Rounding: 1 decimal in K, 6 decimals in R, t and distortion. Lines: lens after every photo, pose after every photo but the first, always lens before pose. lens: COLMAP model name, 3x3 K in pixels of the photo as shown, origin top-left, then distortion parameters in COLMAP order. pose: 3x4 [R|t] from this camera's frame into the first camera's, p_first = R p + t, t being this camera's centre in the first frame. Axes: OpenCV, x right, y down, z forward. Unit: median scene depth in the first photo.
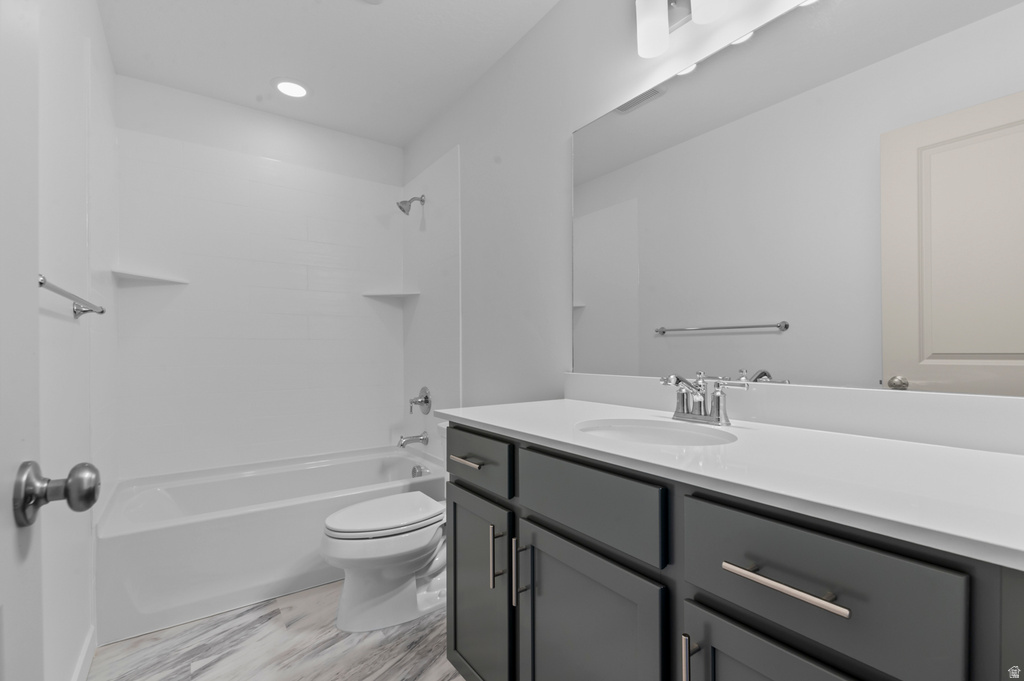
lens RADIAL K [[460.0, 0, 512.0], [0, 460.0, 351.9], [0, 0, 1]] dist [-0.043353, -0.000476]
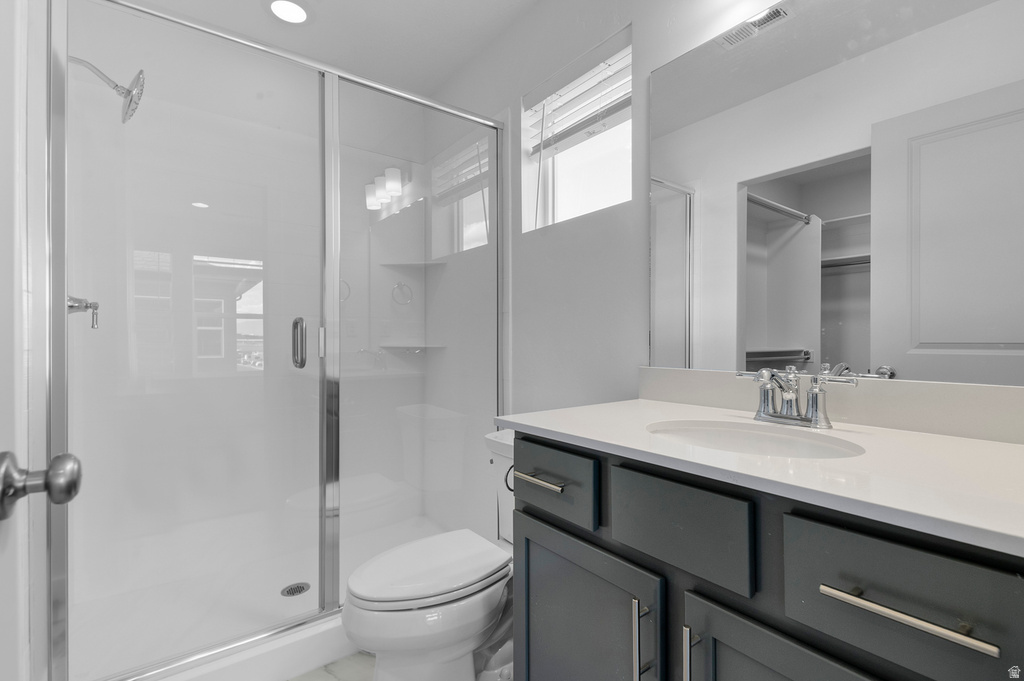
lens RADIAL K [[444.8, 0, 512.0], [0, 444.8, 340.5], [0, 0, 1]] dist [-0.052945, 0.000425]
pose [[0.998952, 0.001395, 0.045744, -0.149761], [-0.001305, 0.999997, -0.001988, 0.000265], [-0.045746, 0.001926, 0.998951, 0.215322]]
